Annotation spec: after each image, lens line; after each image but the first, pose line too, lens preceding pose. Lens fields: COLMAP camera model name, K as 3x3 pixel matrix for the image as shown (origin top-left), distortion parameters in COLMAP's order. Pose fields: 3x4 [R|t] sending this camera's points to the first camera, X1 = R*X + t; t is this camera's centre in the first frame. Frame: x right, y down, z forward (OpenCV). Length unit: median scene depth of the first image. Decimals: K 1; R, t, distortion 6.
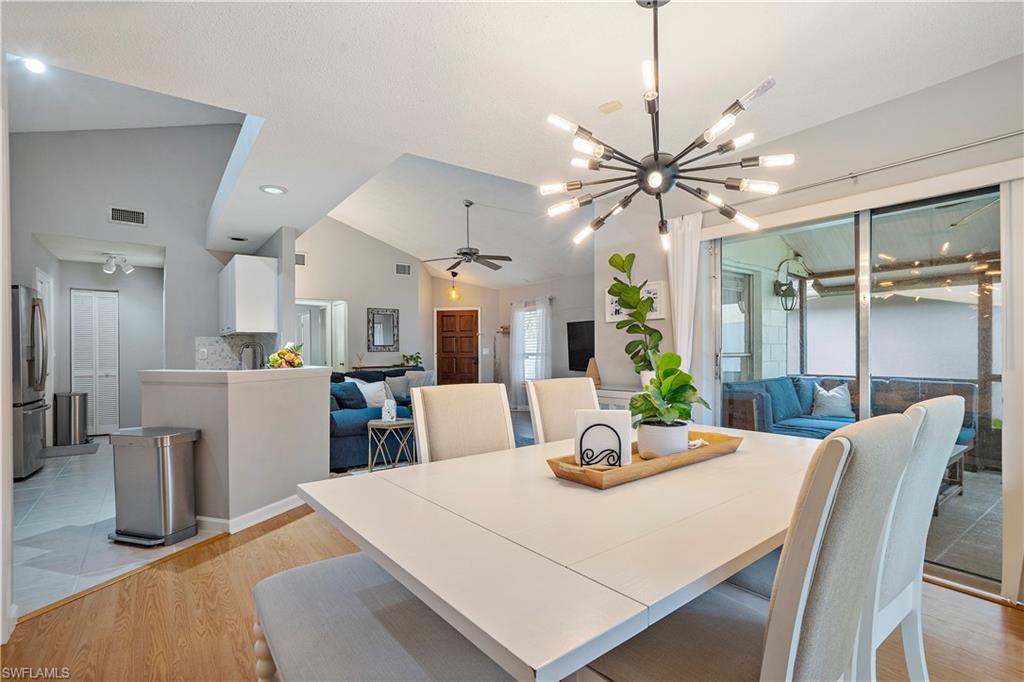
lens RADIAL K [[481.1, 0, 515.2], [0, 481.1, 352.0], [0, 0, 1]] dist [-0.010173, 0.004632]
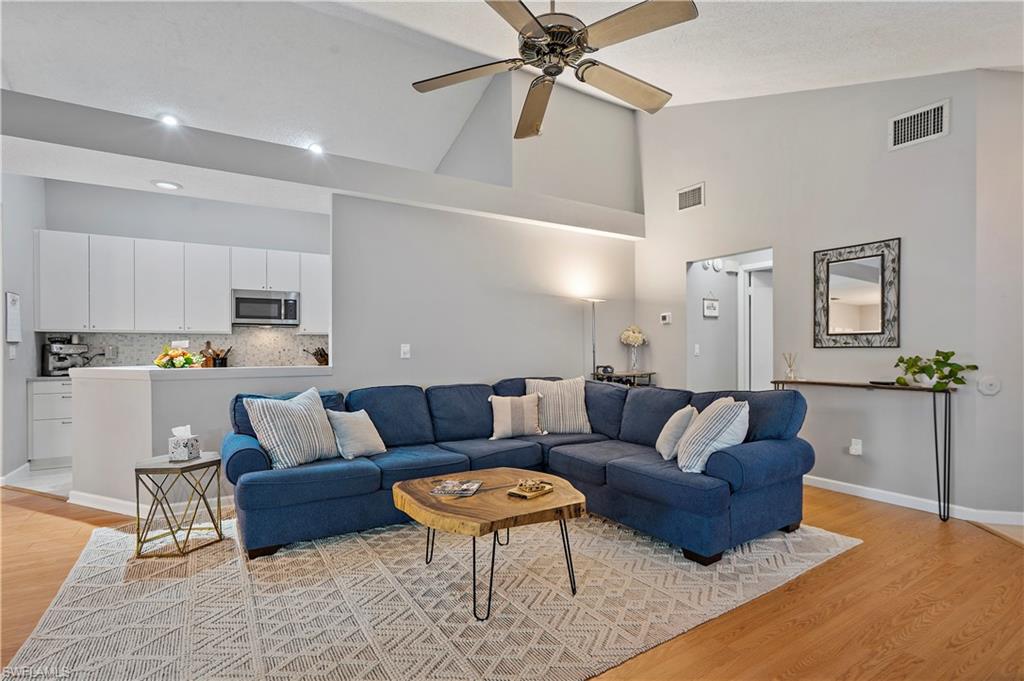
lens RADIAL K [[481.1, 0, 509.4], [0, 481.1, 347.7], [0, 0, 1]] dist [-0.010173, 0.004632]
pose [[-0.092773, 0.004337, -0.995678, 0.167047], [0.003561, 0.999986, 0.004024, -0.003931], [0.995681, -0.003172, -0.092787, 0.733704]]
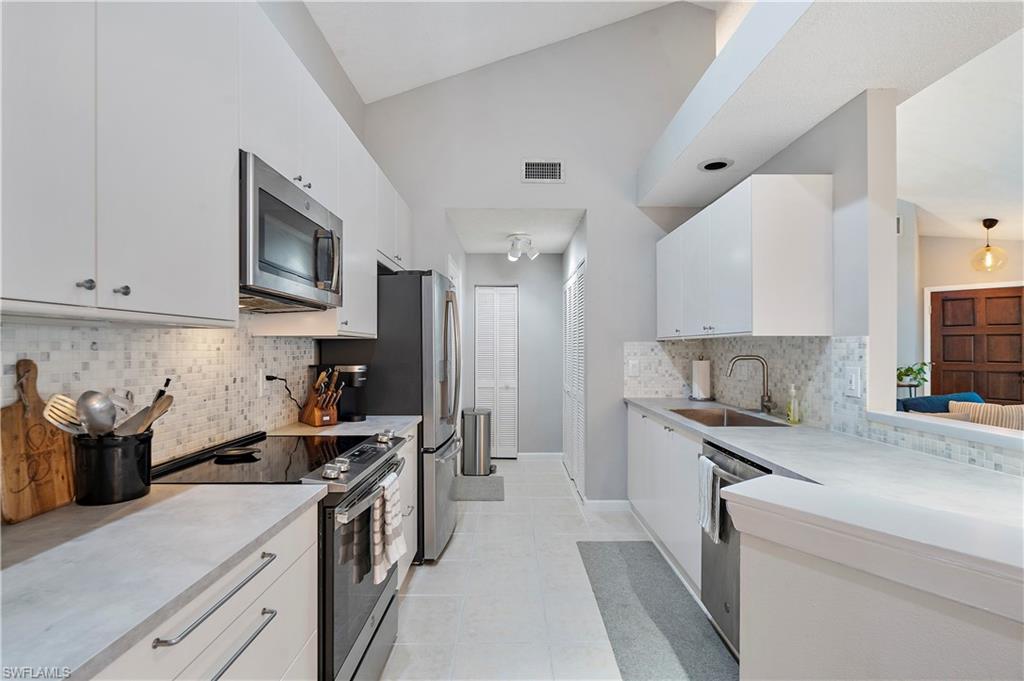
lens RADIAL K [[481.1, 0, 518.4], [0, 481.1, 343.2], [0, 0, 1]] dist [-0.010173, 0.004632]
pose [[0.808691, -0.001175, -0.588233, -0.252667], [-0.005573, 0.999938, -0.009660, -0.014784], [0.588207, 0.011090, 0.808634, 0.245369]]
